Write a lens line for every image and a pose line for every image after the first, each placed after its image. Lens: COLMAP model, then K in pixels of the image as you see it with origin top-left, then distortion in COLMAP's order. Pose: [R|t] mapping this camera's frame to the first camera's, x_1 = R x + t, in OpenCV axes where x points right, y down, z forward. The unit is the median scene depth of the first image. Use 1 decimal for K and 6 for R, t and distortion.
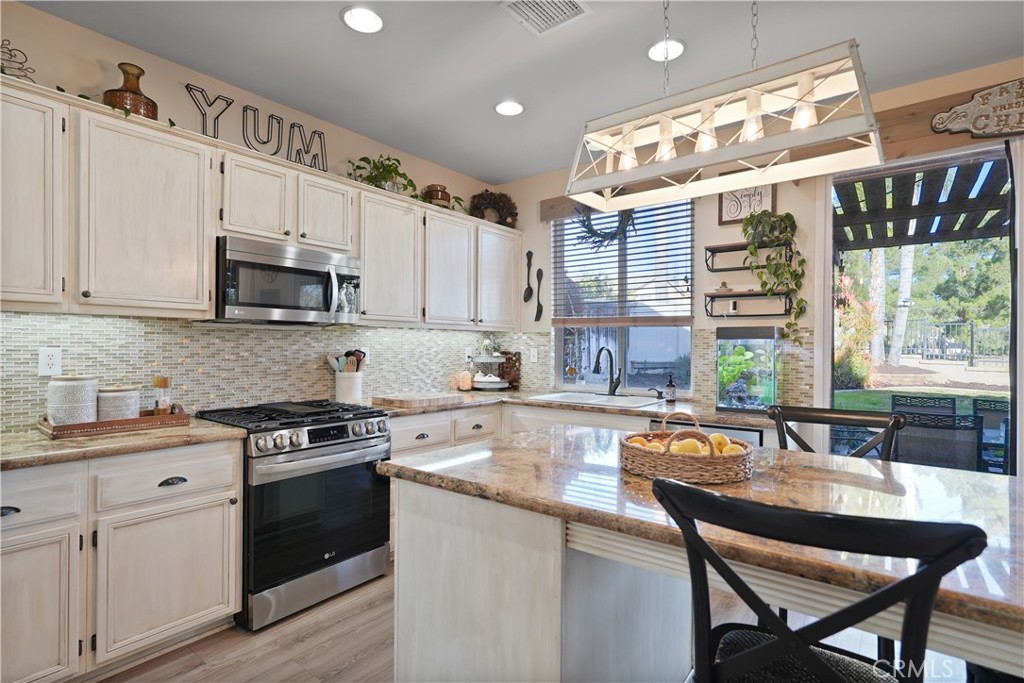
lens RADIAL K [[500.0, 0, 502.8], [0, 500.0, 344.6], [0, 0, 1]] dist [0.000290, 0.002208]
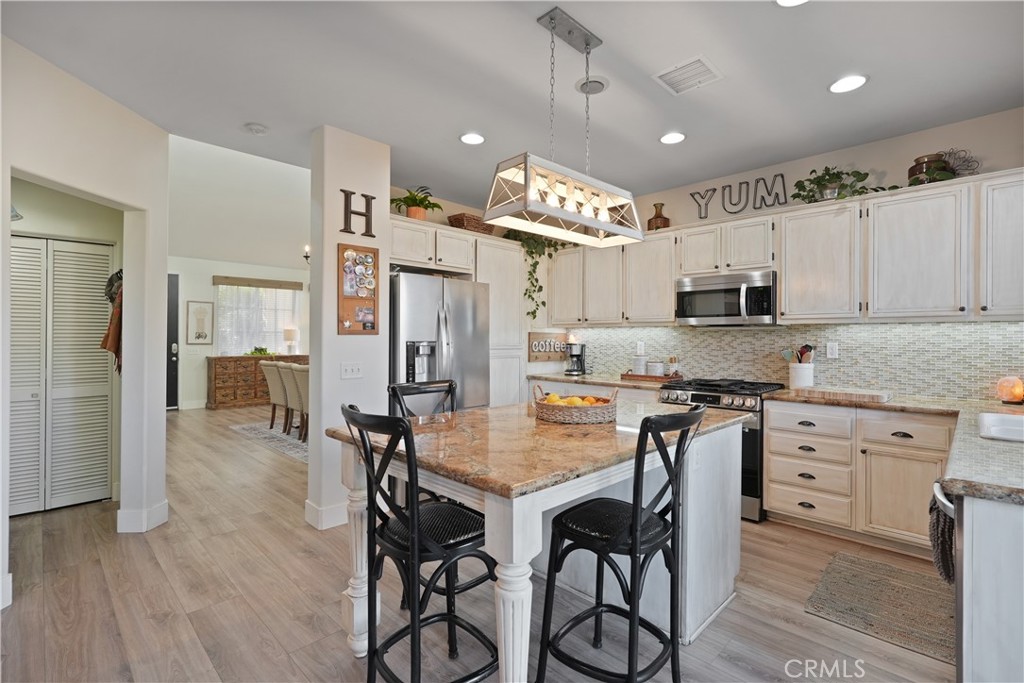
lens RADIAL K [[476.0, 0, 516.8], [0, 476.0, 338.3], [0, 0, 1]] dist [0.001612, 0.001282]
pose [[-0.102888, -0.007639, -0.994664, 0.982819], [-0.003038, 0.999968, -0.007366, 0.006466], [0.994688, 0.002264, -0.102908, 0.496401]]
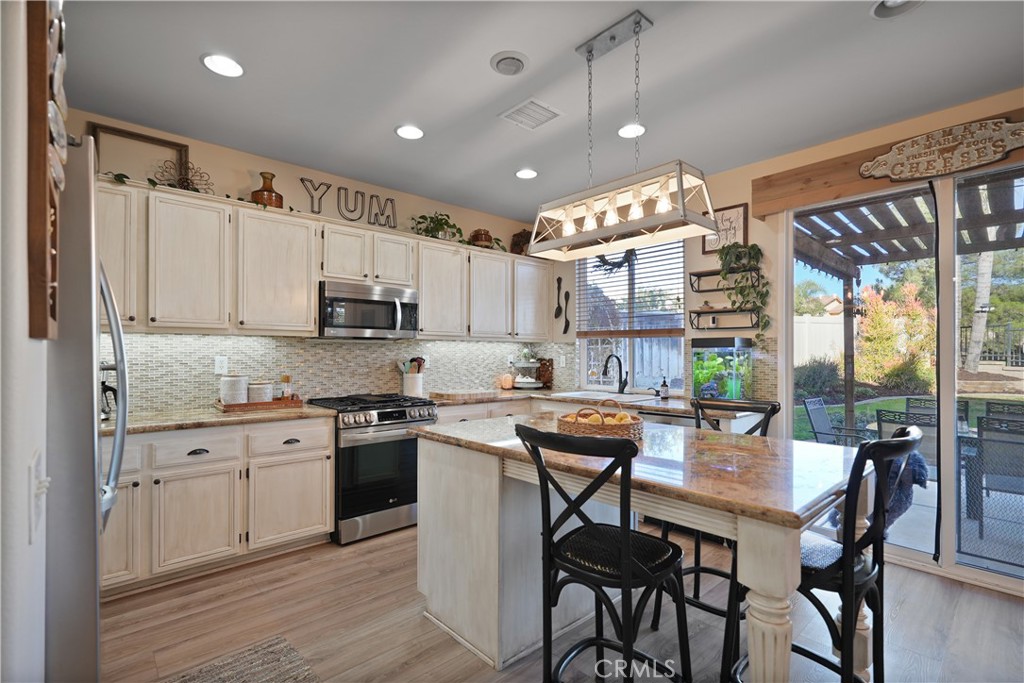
lens RADIAL K [[471.2, 0, 514.3], [0, 471.2, 350.9], [0, 0, 1]] dist [-0.000891, 0.000157]
pose [[0.987371, -0.004933, -0.158348, 0.184258], [0.004394, 0.999983, -0.003758, -0.000682], [0.158364, 0.003015, 0.987376, -0.242014]]
